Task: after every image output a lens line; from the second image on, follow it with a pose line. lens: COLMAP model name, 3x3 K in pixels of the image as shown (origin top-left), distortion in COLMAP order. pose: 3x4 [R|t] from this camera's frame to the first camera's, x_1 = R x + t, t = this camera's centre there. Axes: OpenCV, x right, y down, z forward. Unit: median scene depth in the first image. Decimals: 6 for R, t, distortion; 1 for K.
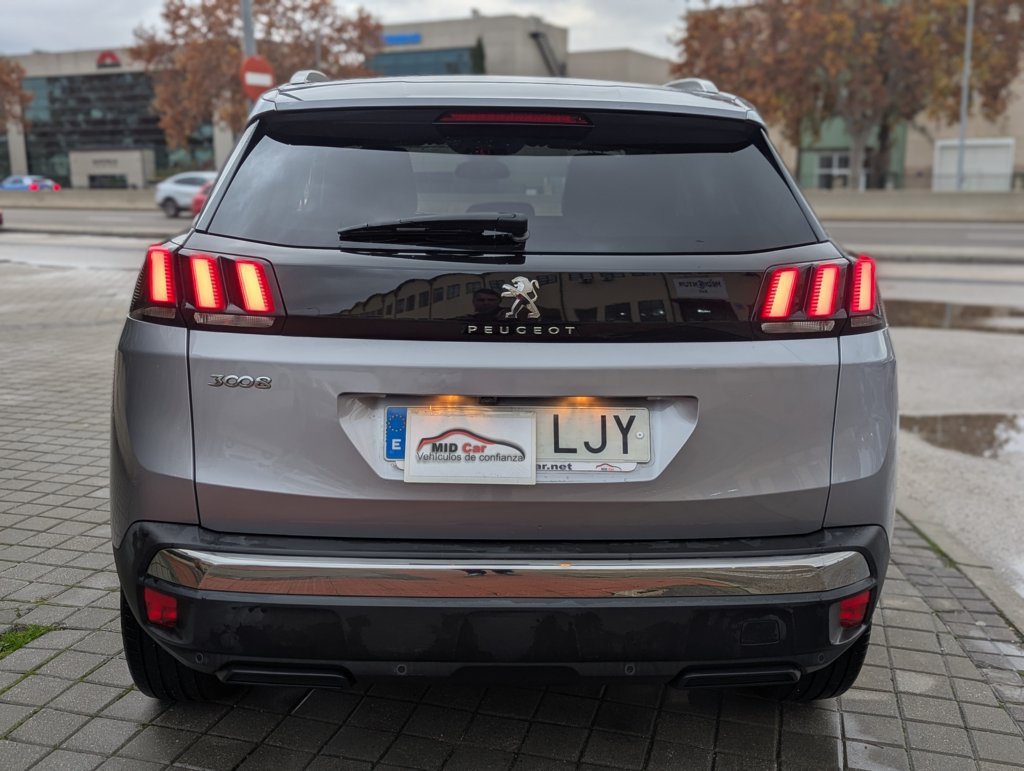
lens RADIAL K [[1121.1, 0, 516.0], [0, 1121.1, 383.8], [0, 0, 1]] dist [-0.001966, 0.000000]
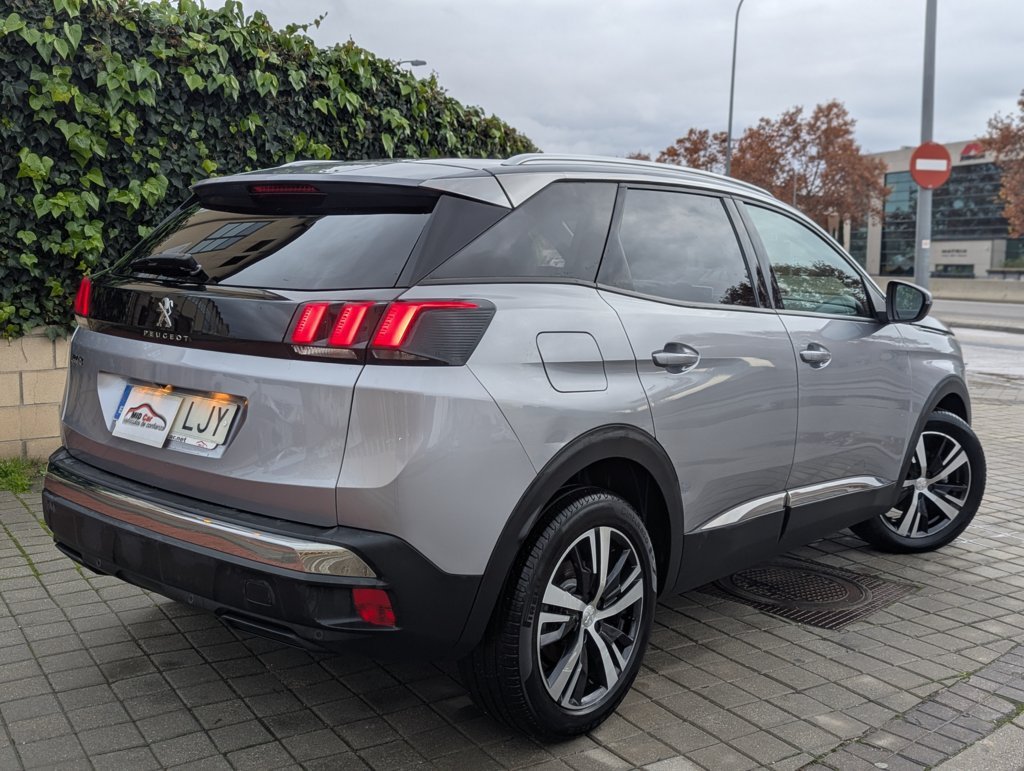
lens RADIAL K [[1121.1, 0, 515.1], [0, 1121.1, 396.5], [0, 0, 1]] dist [-0.001966, 0.000000]
pose [[0.728510, 0.091751, -0.678863, 1.204442], [-0.137997, 0.990330, -0.014243, -0.012908], [0.670991, 0.104058, 0.734127, 0.258364]]
